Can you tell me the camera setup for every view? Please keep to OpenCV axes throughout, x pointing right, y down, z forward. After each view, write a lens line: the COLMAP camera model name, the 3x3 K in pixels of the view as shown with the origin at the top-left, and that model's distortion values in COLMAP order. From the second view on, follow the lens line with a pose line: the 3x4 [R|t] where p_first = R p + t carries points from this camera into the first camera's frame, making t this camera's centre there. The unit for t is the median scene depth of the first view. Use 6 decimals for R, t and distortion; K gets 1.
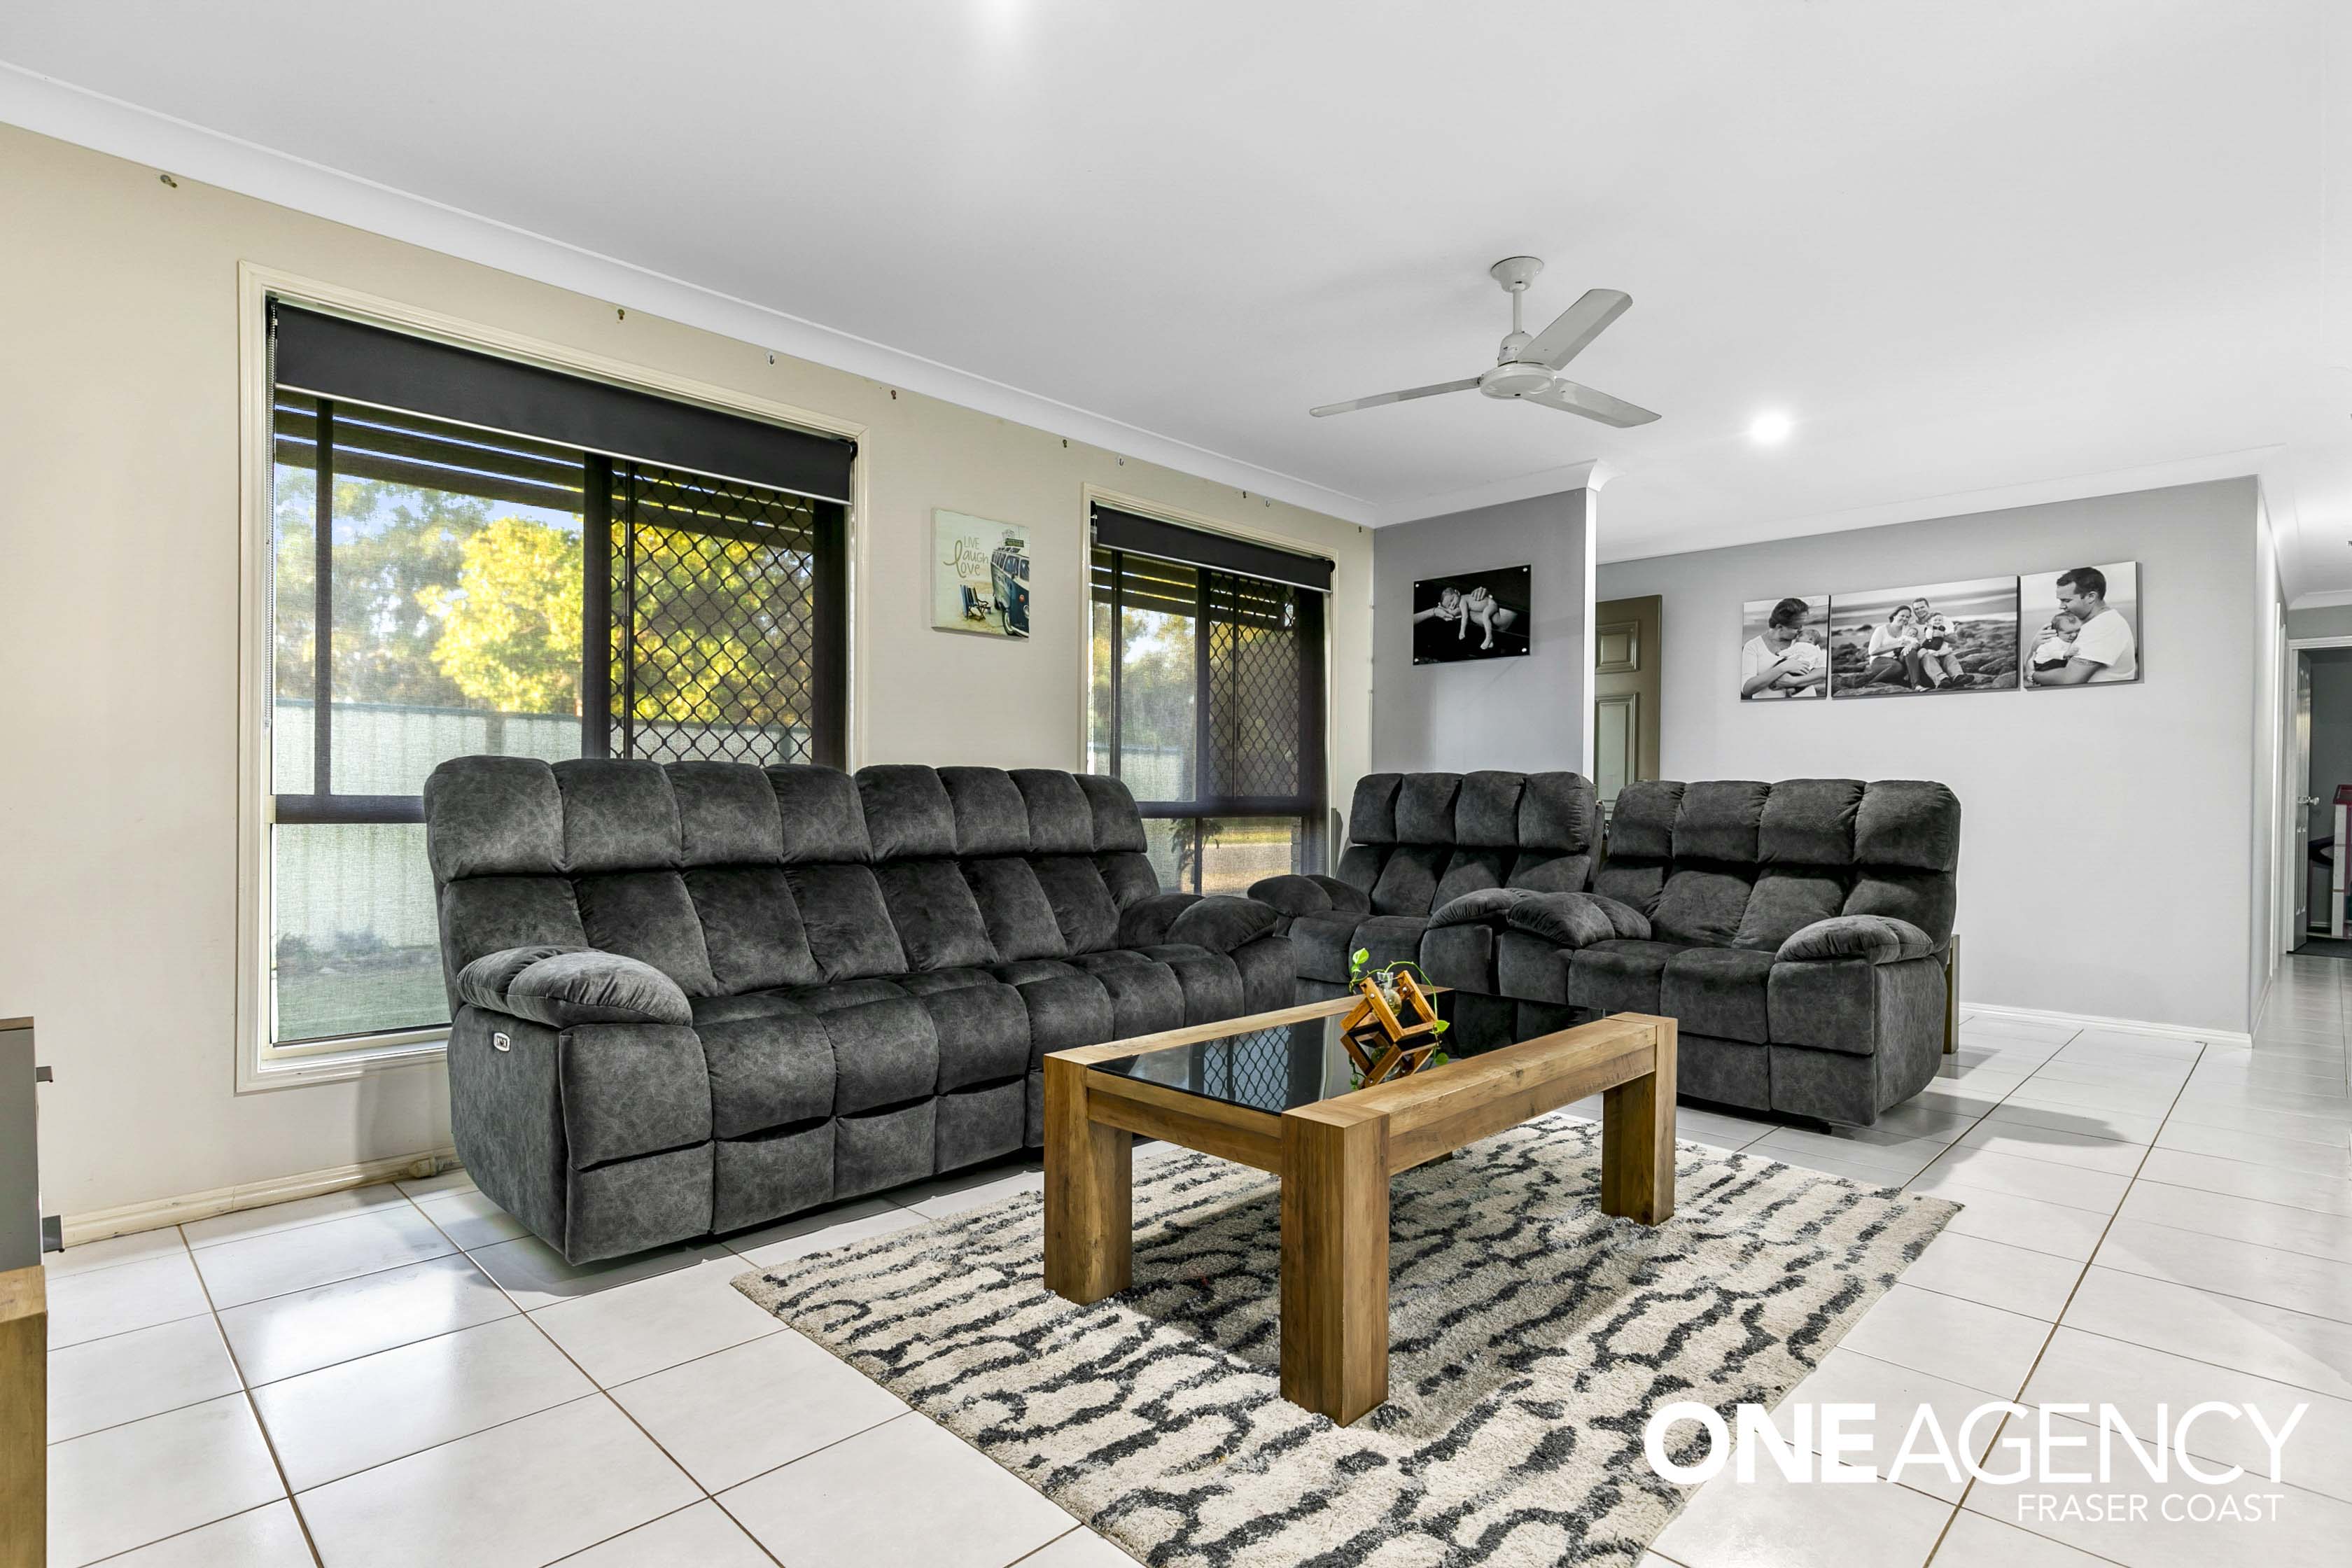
lens RADIAL K [[1166.8, 0, 1181.5], [0, 1166.8, 808.6], [0, 0, 1]] dist [-0.001372, -0.000505]
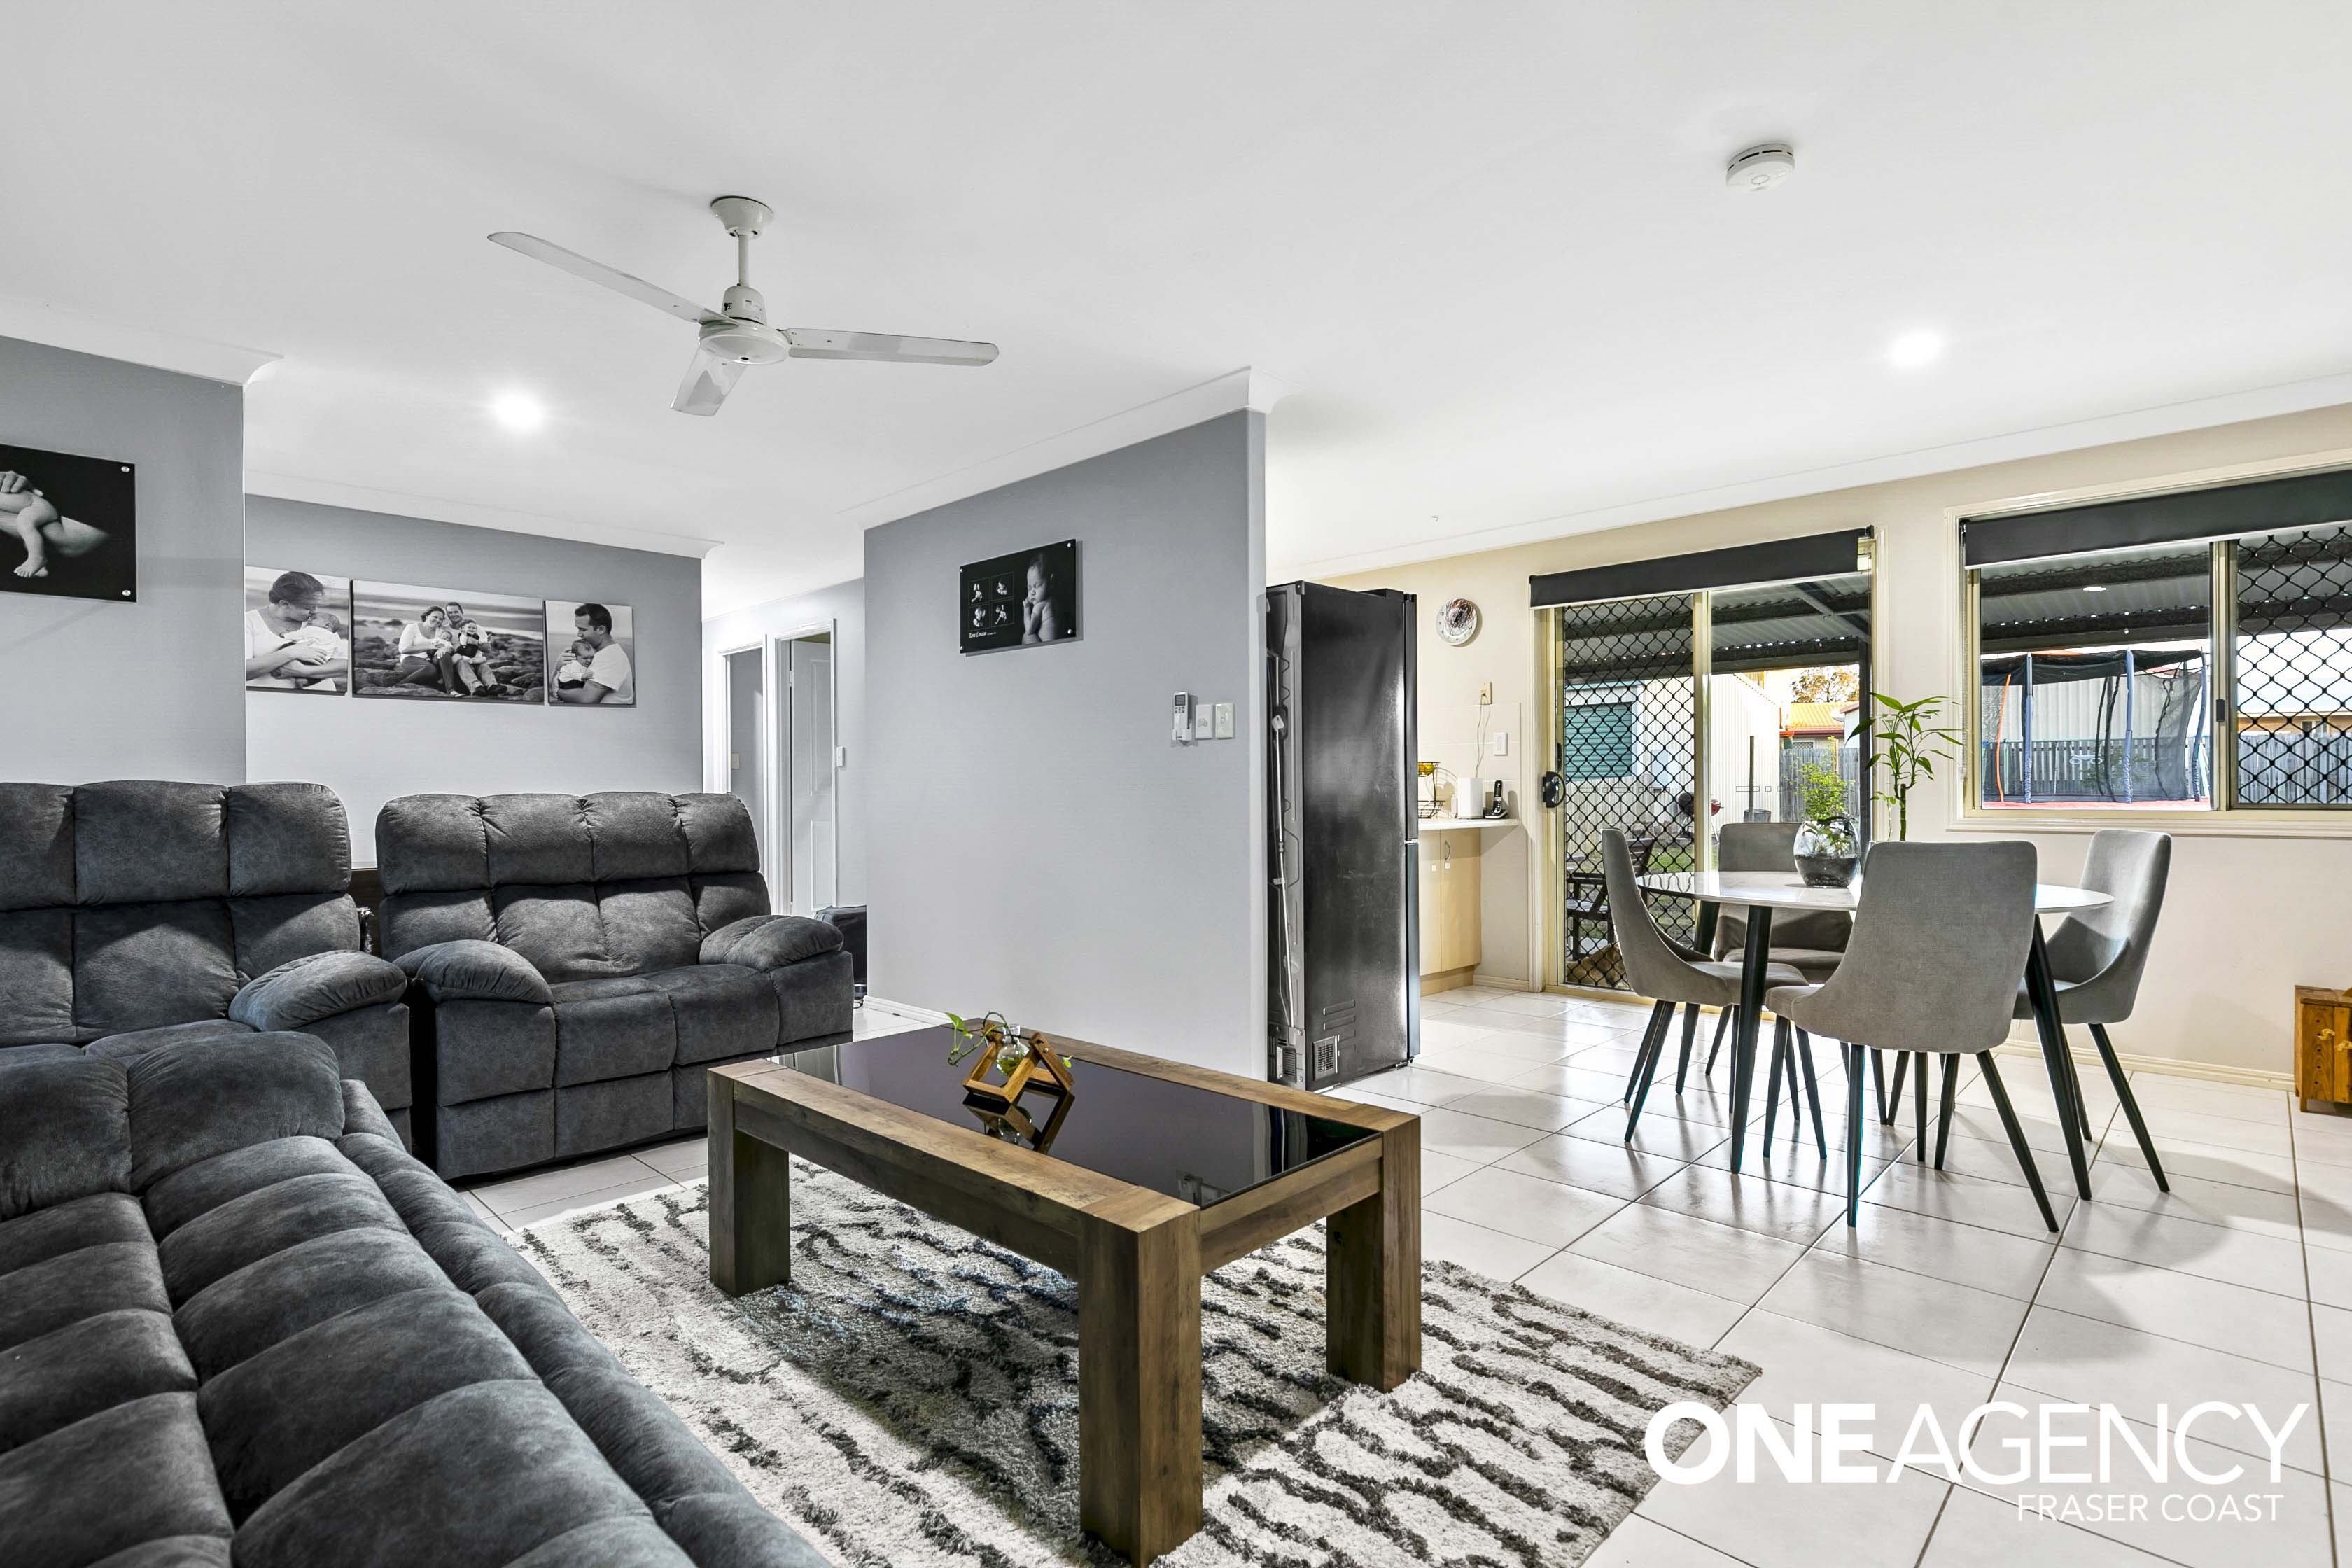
lens RADIAL K [[1118.2, 0, 1177.2], [0, 1118.2, 777.9], [0, 0, 1]] dist [0.003978, 0.000486]
pose [[-0.003492, 0.000450, 0.999994, -0.426942], [0.016267, 0.999868, -0.000393, -0.029802], [-0.999862, 0.016266, -0.003498, 0.535048]]
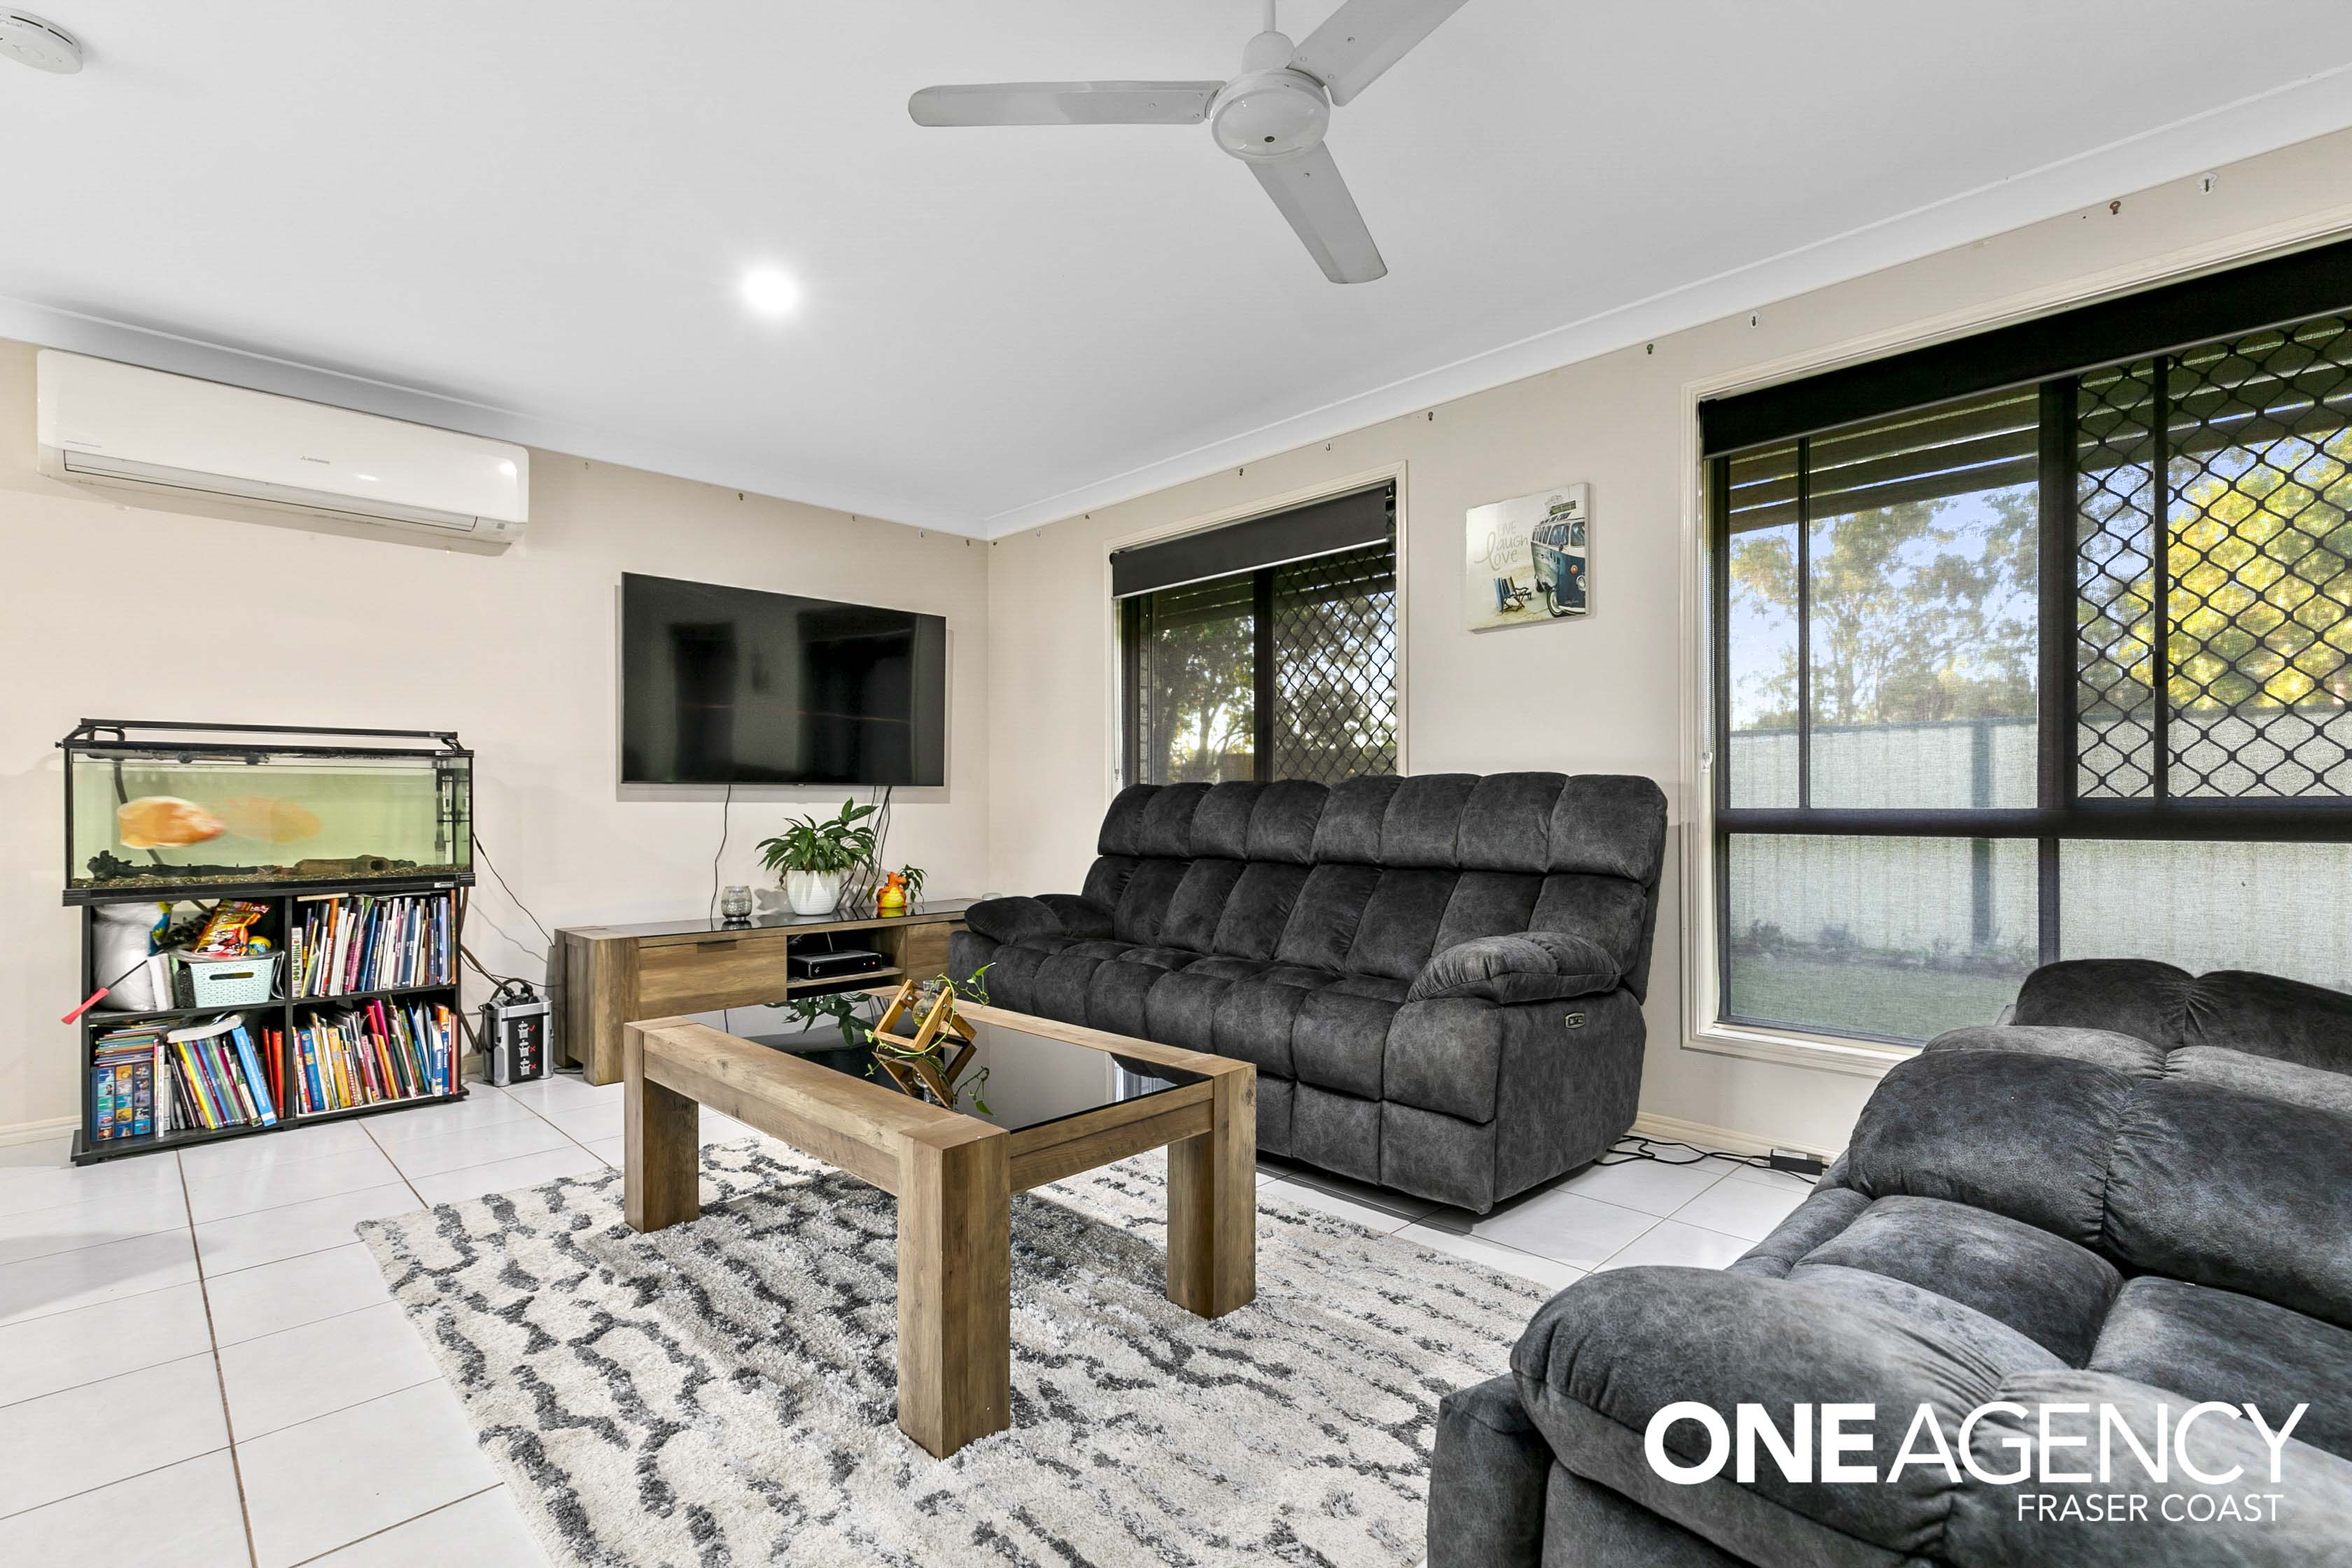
lens RADIAL K [[1069.7, 0, 1181.6], [0, 1069.7, 814.4], [0, 0, 1]] dist [0.006099, -0.000755]
pose [[-0.008656, -0.003538, -0.999956, 0.660045], [-0.006527, 0.999973, -0.003482, 0.001296], [0.999941, 0.006496, -0.008679, 0.748262]]
